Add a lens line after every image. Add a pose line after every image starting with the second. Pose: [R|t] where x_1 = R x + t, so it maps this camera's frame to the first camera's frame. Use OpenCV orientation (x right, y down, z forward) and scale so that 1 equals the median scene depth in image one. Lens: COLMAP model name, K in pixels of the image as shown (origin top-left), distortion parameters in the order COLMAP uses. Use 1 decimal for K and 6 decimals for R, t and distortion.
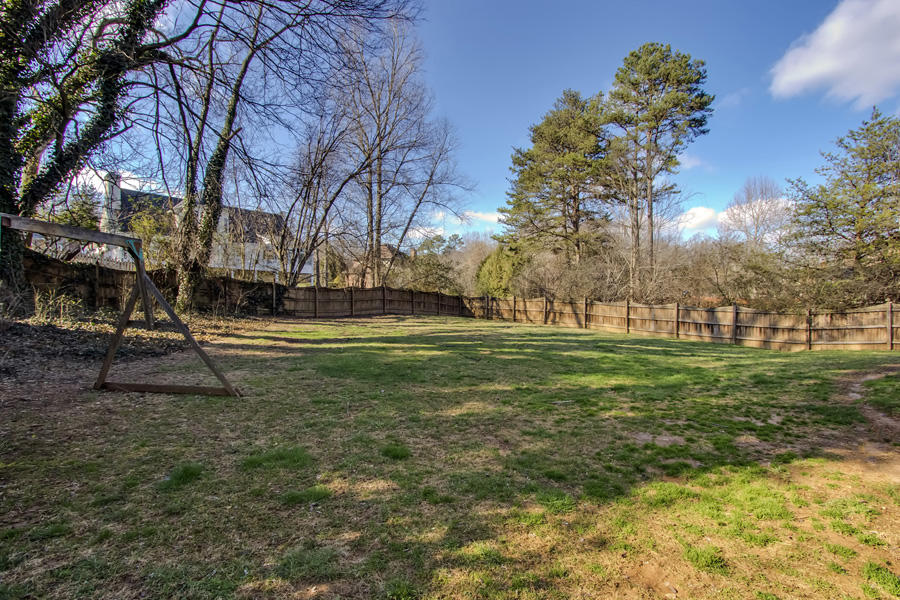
lens RADIAL K [[426.5, 0, 450.1], [0, 426.5, 301.4], [0, 0, 1]] dist [-0.002149, 0.000284]
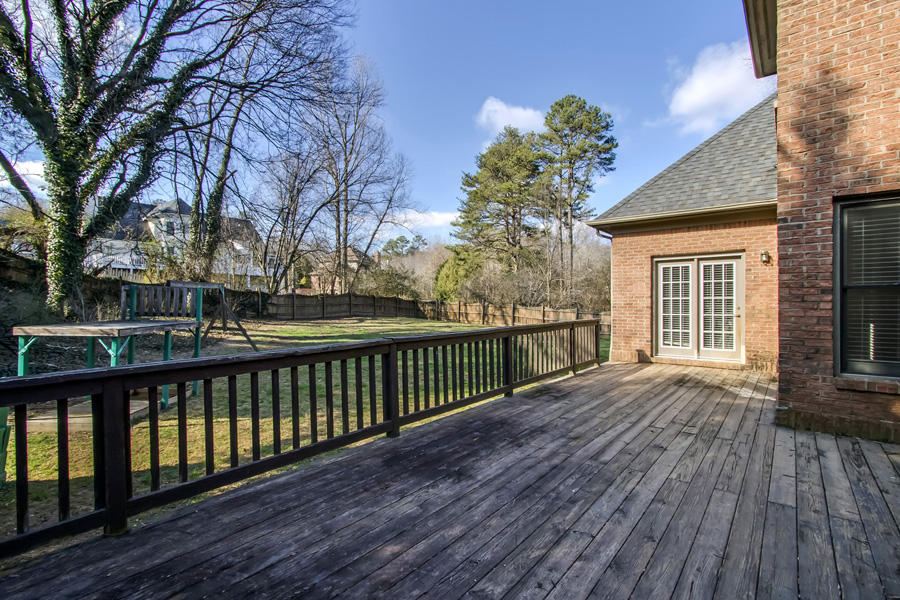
lens RADIAL K [[426.5, 0, 453.7], [0, 426.5, 305.6], [0, 0, 1]] dist [-0.002149, 0.000284]
pose [[0.995983, 0.001928, 0.089523, 0.027678], [-0.003221, 0.999893, 0.014301, -0.017922], [-0.089486, -0.014532, 0.995882, -0.222206]]
